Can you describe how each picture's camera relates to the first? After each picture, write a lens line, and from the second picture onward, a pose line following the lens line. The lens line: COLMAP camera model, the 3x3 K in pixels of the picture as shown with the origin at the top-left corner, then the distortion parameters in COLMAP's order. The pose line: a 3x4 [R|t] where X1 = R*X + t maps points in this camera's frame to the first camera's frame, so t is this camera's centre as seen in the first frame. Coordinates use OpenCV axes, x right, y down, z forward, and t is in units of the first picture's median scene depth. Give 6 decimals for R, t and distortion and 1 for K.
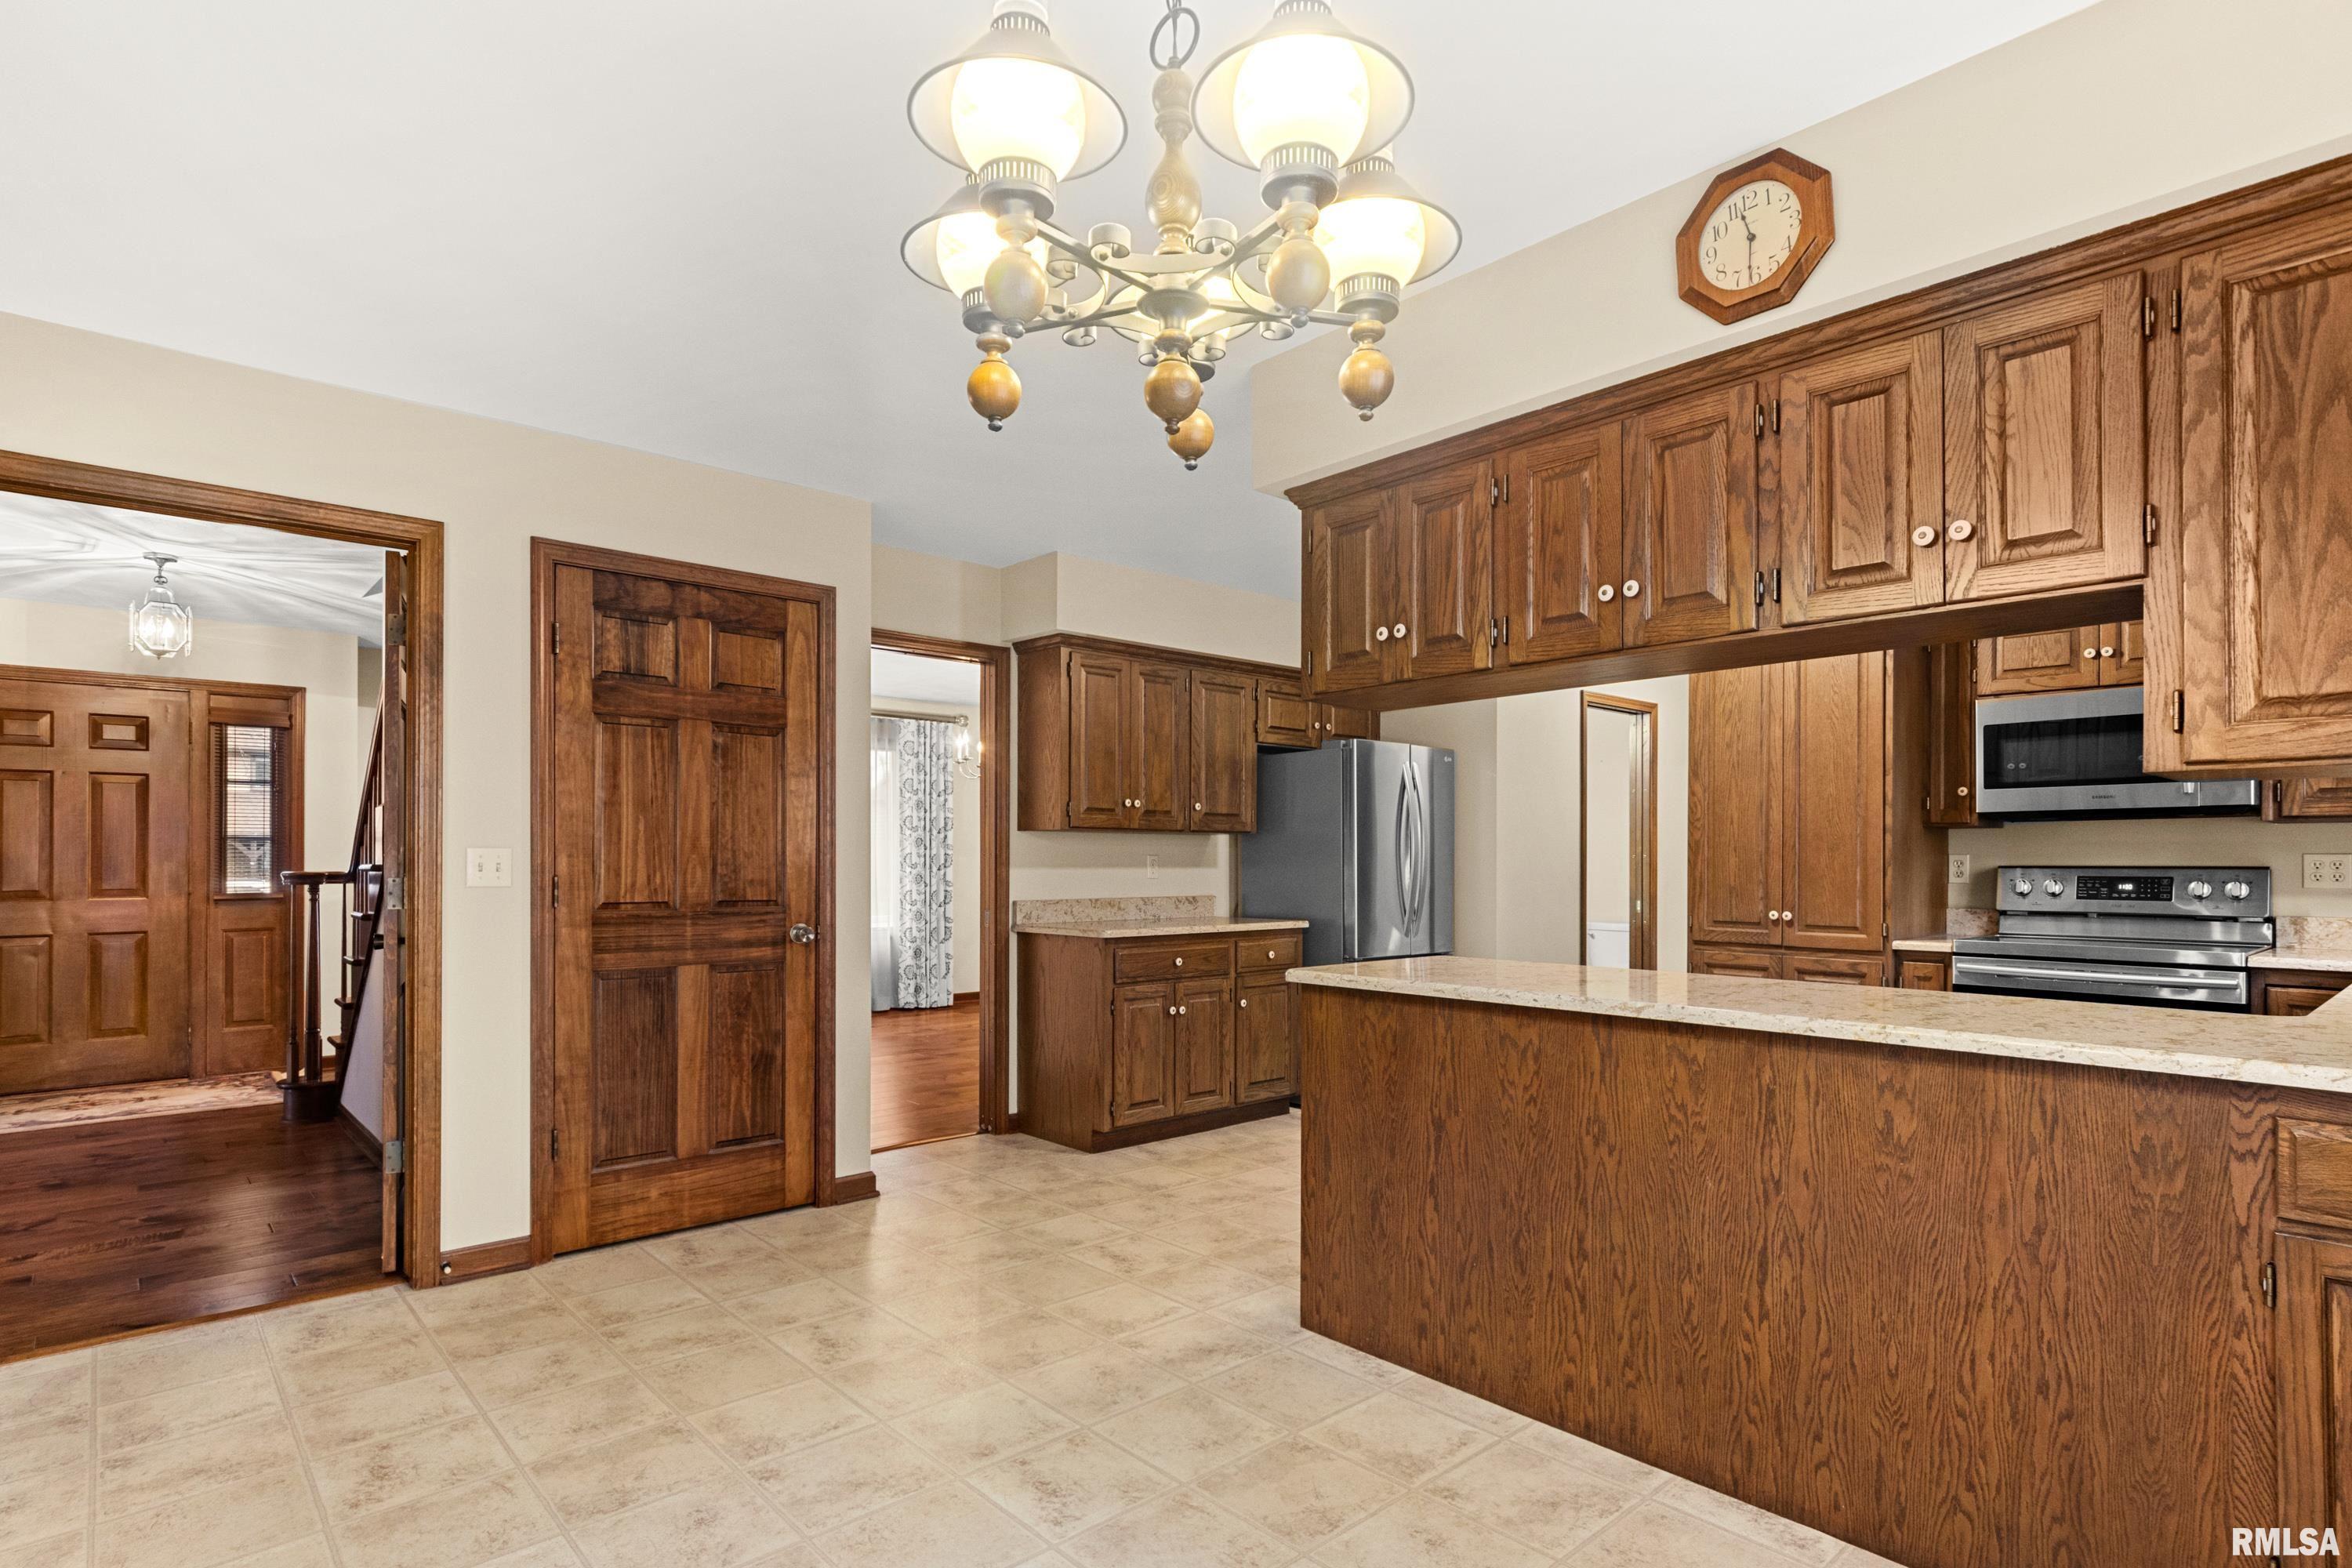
lens RADIAL K [[1192.6, 0, 1181.9], [0, 1192.6, 854.5], [0, 0, 1]] dist [0.000539, 0.000140]
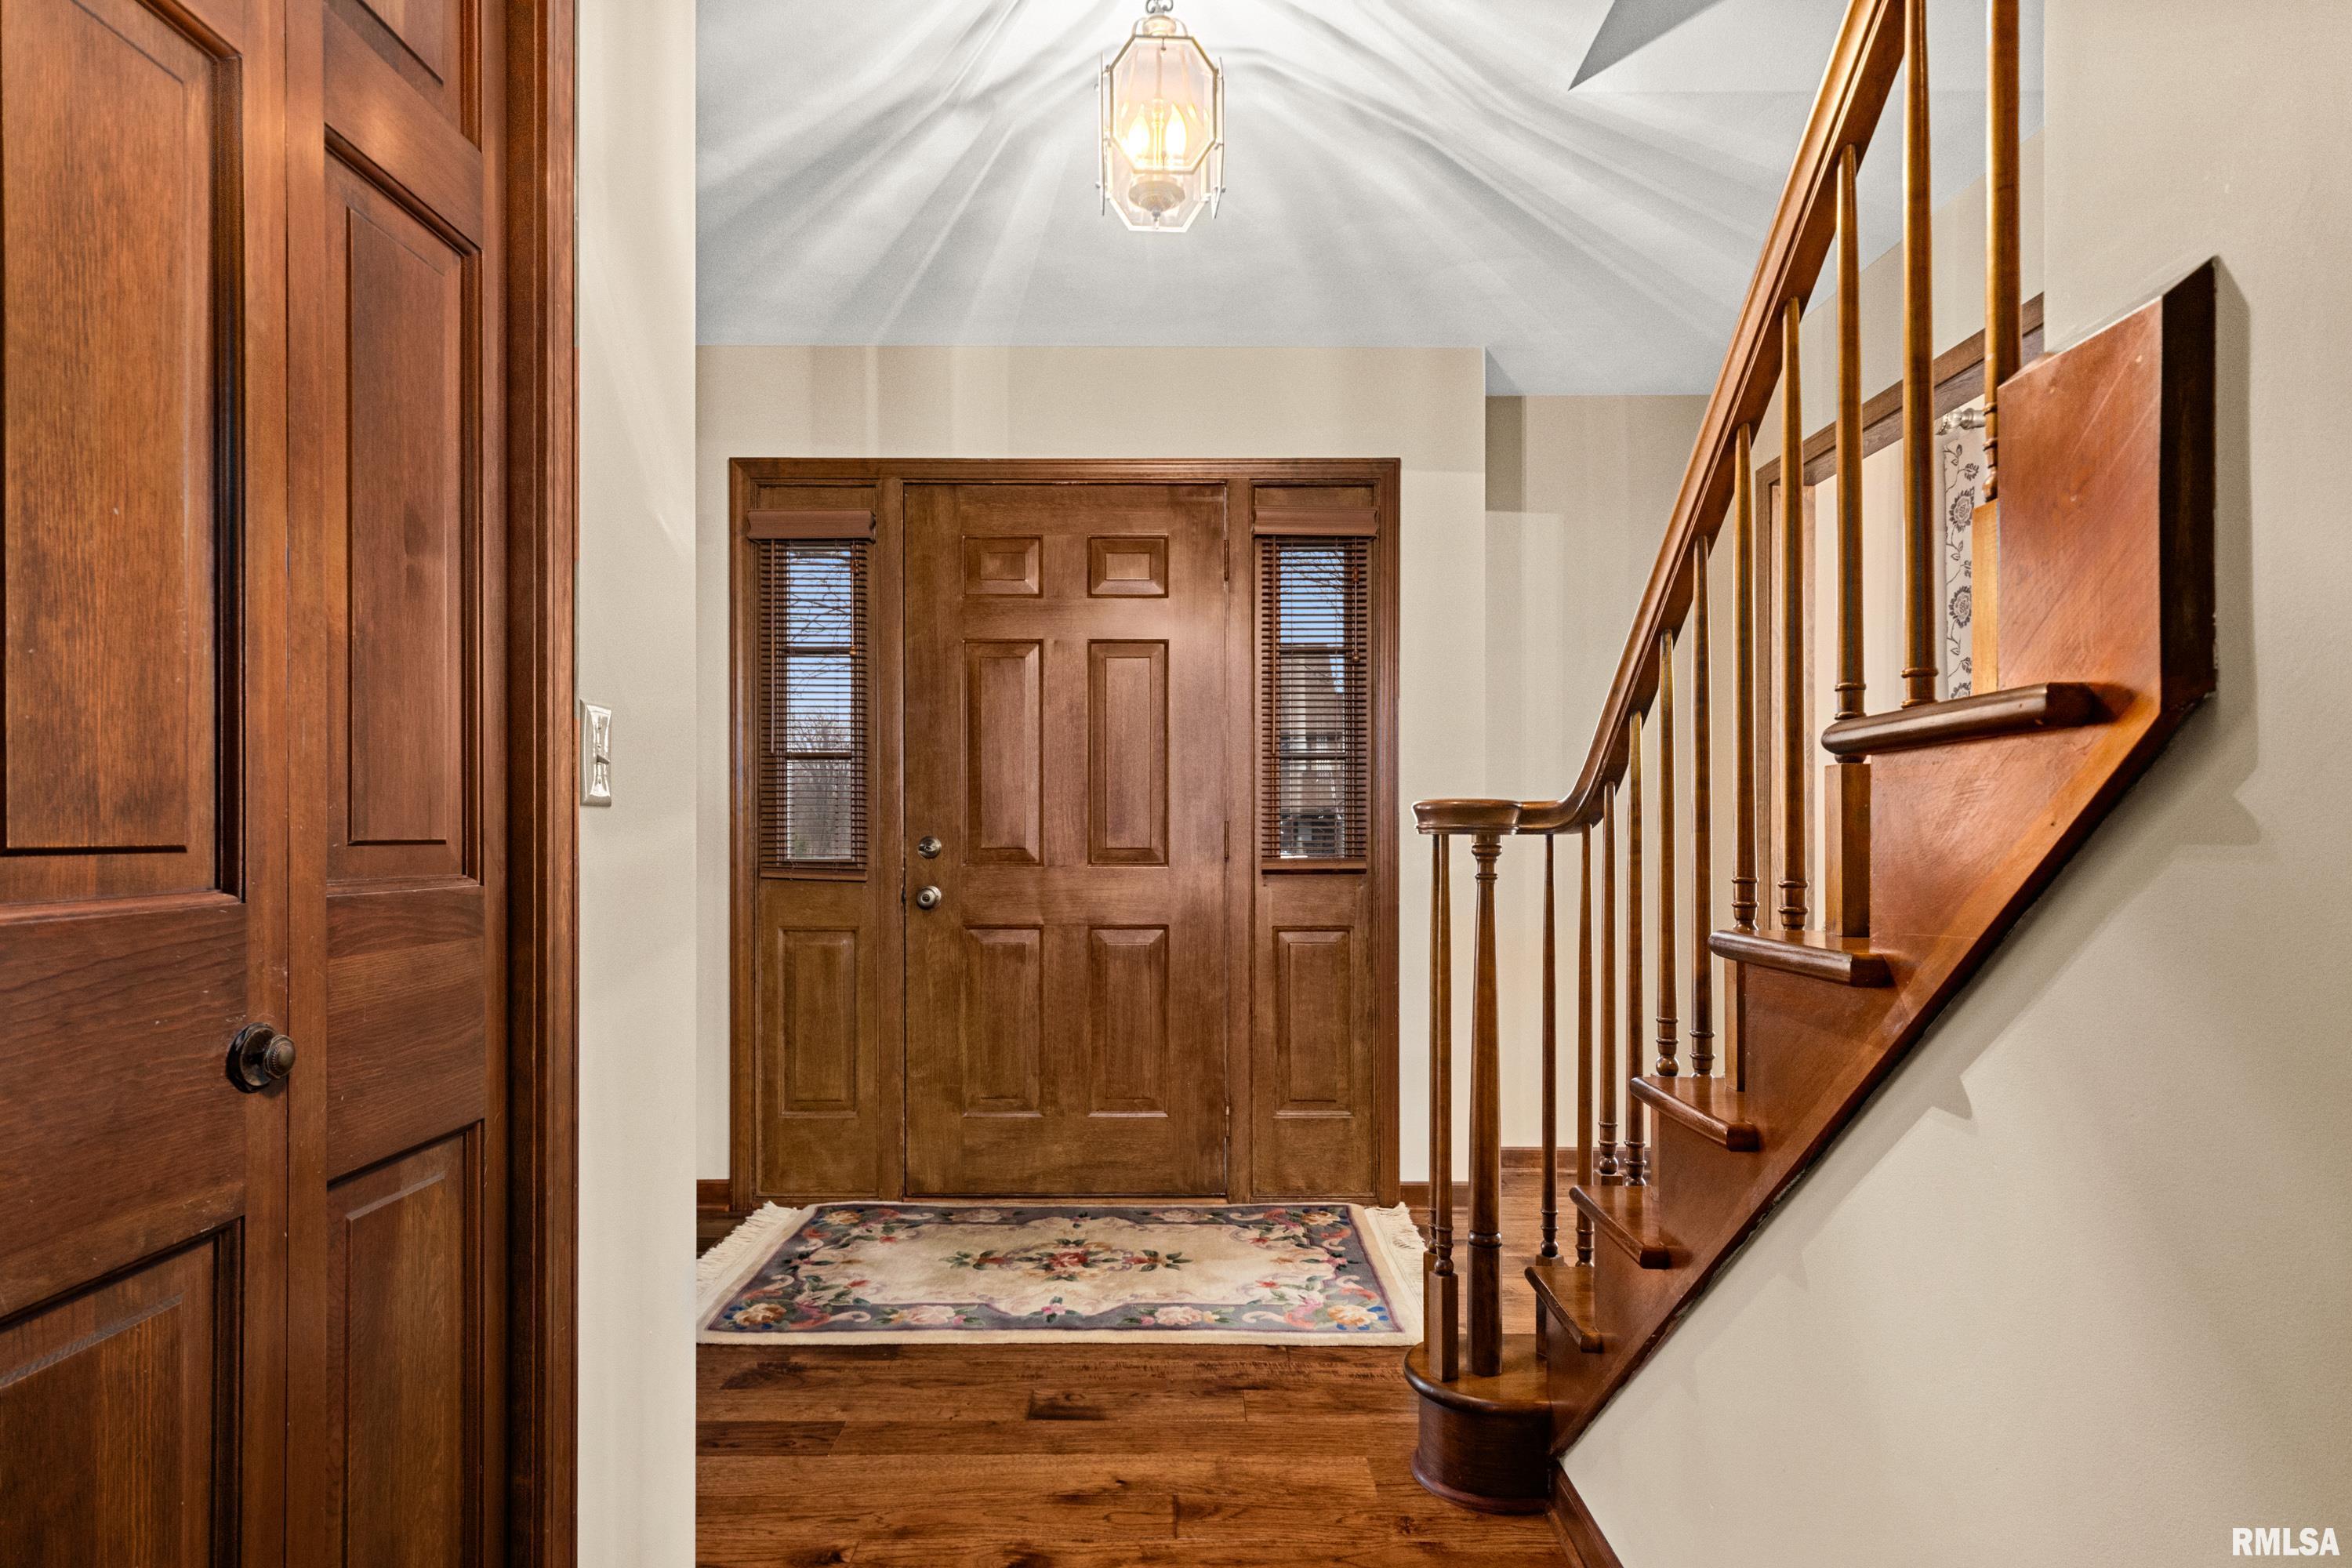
lens RADIAL K [[1192.6, 0, 1181.9], [0, 1192.6, 854.5], [0, 0, 1]] dist [0.000539, 0.000140]
pose [[0.729281, 0.010563, -0.684133, -0.500936], [0.002521, 0.999833, 0.018124, 0.021857], [0.684210, -0.014942, 0.729132, 0.621549]]
